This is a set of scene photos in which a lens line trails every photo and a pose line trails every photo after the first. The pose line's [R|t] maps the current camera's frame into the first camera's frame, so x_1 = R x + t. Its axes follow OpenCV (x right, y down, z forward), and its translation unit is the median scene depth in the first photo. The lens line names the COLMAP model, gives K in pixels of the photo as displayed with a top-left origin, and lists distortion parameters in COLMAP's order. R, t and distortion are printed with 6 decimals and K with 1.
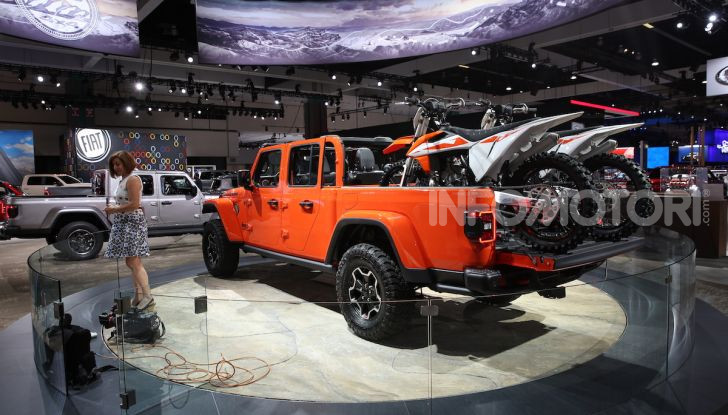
lens RADIAL K [[491.2, 0, 363.5], [0, 491.2, 207.8], [0, 0, 1]] dist [-0.074231, 0.038414]
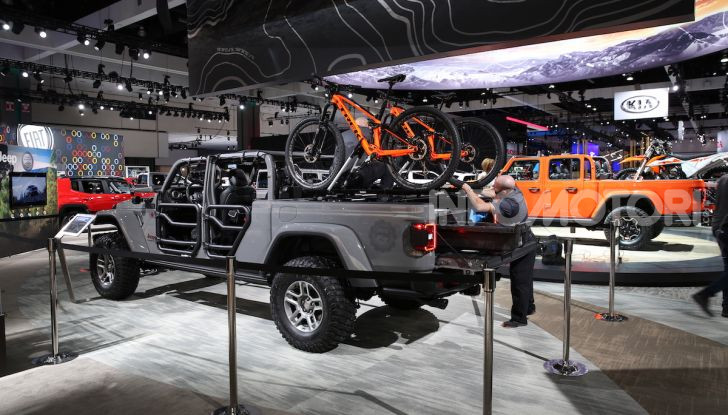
lens RADIAL K [[491.2, 0, 370.8], [0, 491.2, 209.1], [0, 0, 1]] dist [-0.074231, 0.038414]
pose [[0.971246, -0.002472, 0.238064, -0.186956], [0.003923, 0.999977, -0.005621, 0.011090], [-0.238045, 0.006393, 0.971233, -0.092992]]
